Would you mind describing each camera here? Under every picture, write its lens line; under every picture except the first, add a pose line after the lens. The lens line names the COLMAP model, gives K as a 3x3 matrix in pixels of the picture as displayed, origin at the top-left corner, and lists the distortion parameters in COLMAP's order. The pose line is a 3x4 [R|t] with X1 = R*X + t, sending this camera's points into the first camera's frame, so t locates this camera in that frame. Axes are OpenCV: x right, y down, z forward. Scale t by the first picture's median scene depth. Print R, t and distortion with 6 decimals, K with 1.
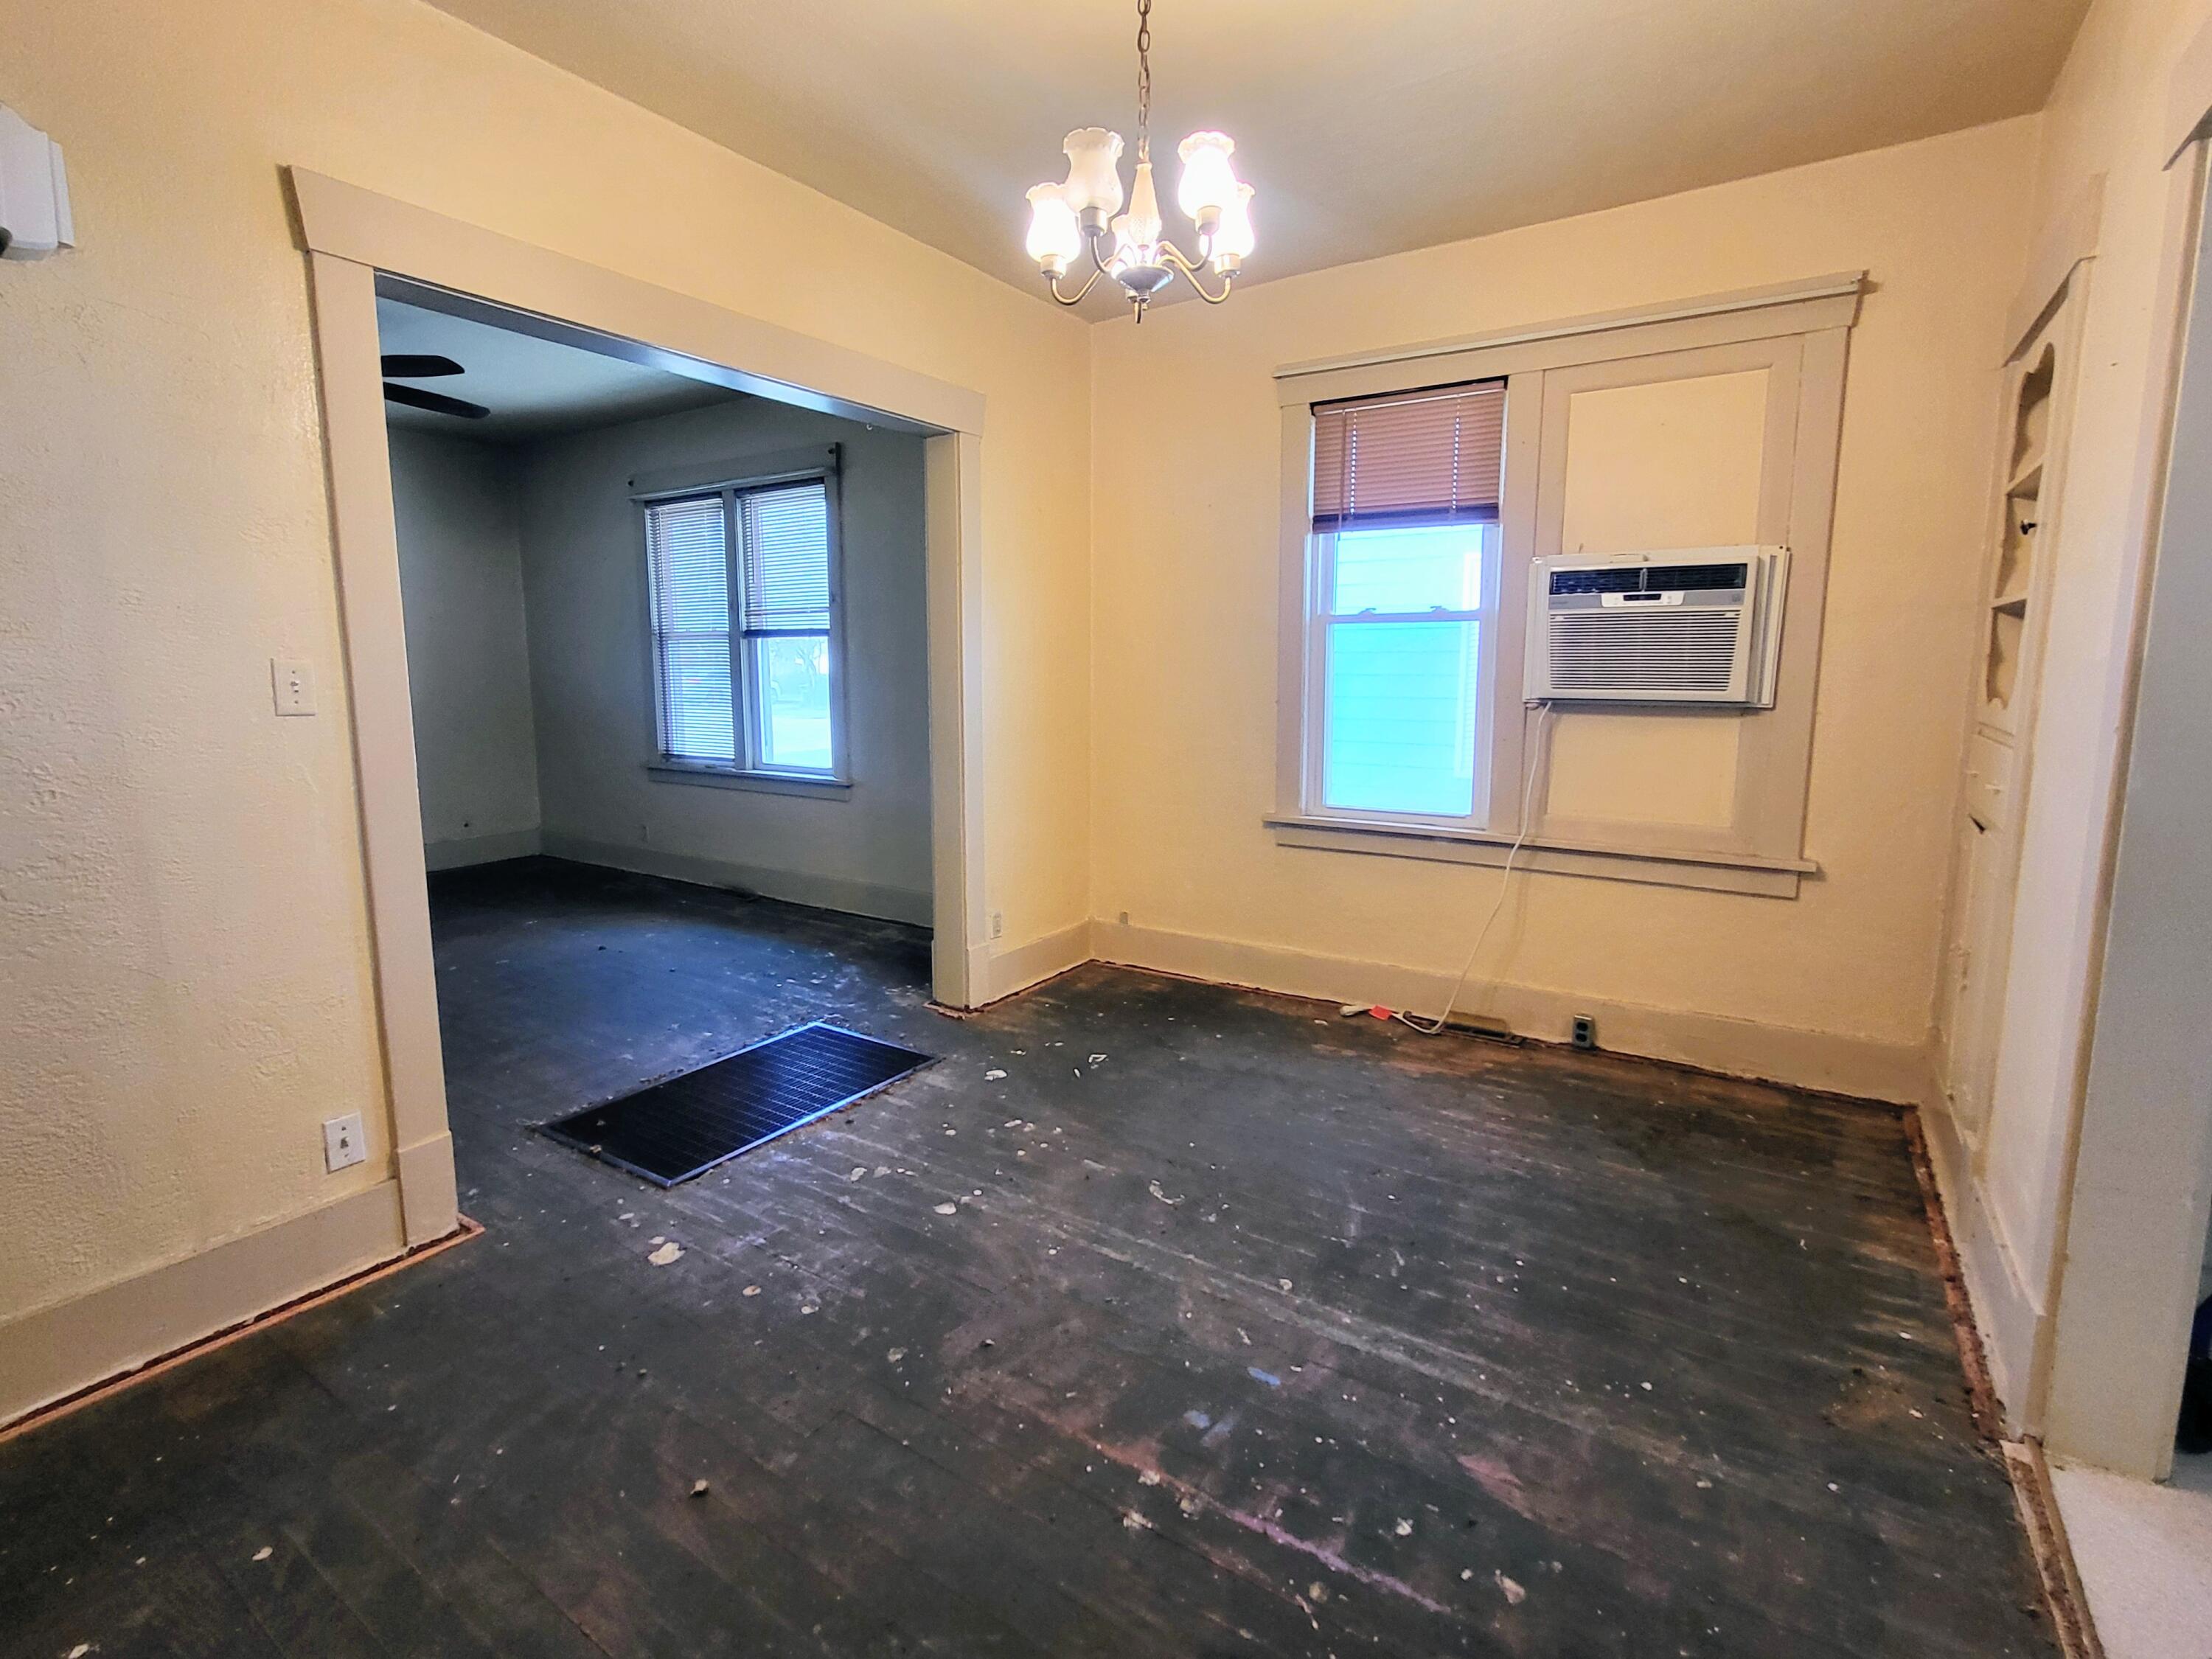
lens RADIAL K [[1022.9, 0, 1117.4], [0, 1022.9, 815.1], [0, 0, 1]] dist [0.002053, -0.001878]
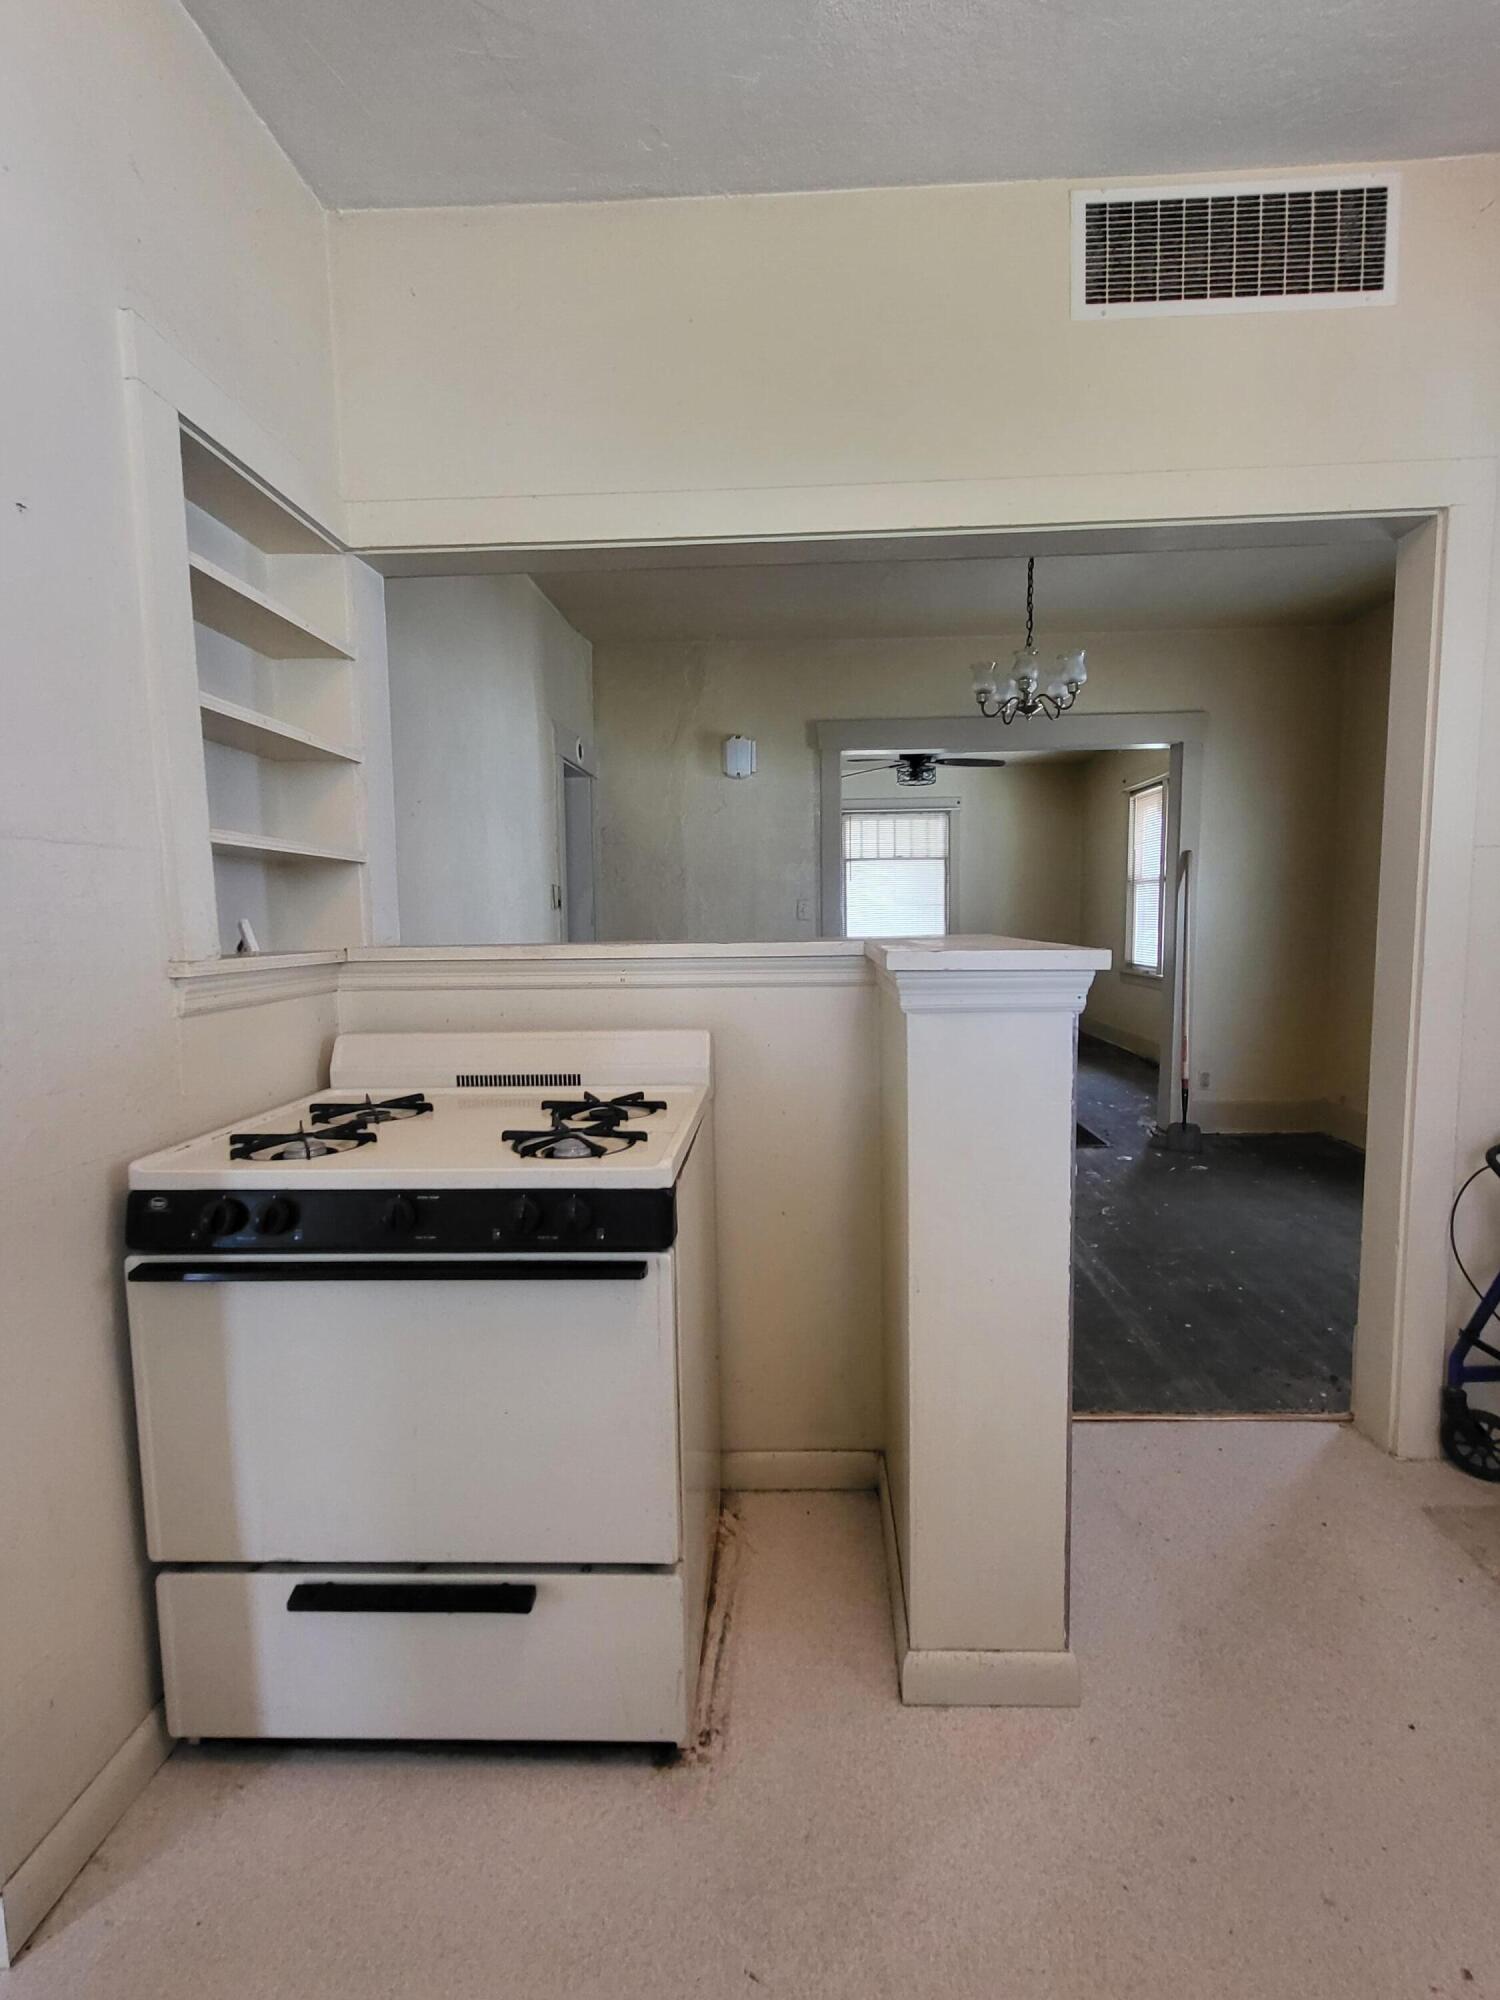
lens RADIAL K [[924.8, 0, 751.7], [0, 924.8, 1003.0], [0, 0, 1]] dist [0.002053, -0.001878]
pose [[0.499276, 0.074692, -0.863218, 1.052859], [-0.115224, 0.993152, 0.019290, 0.079214], [0.858747, 0.089832, 0.504463, -0.277845]]
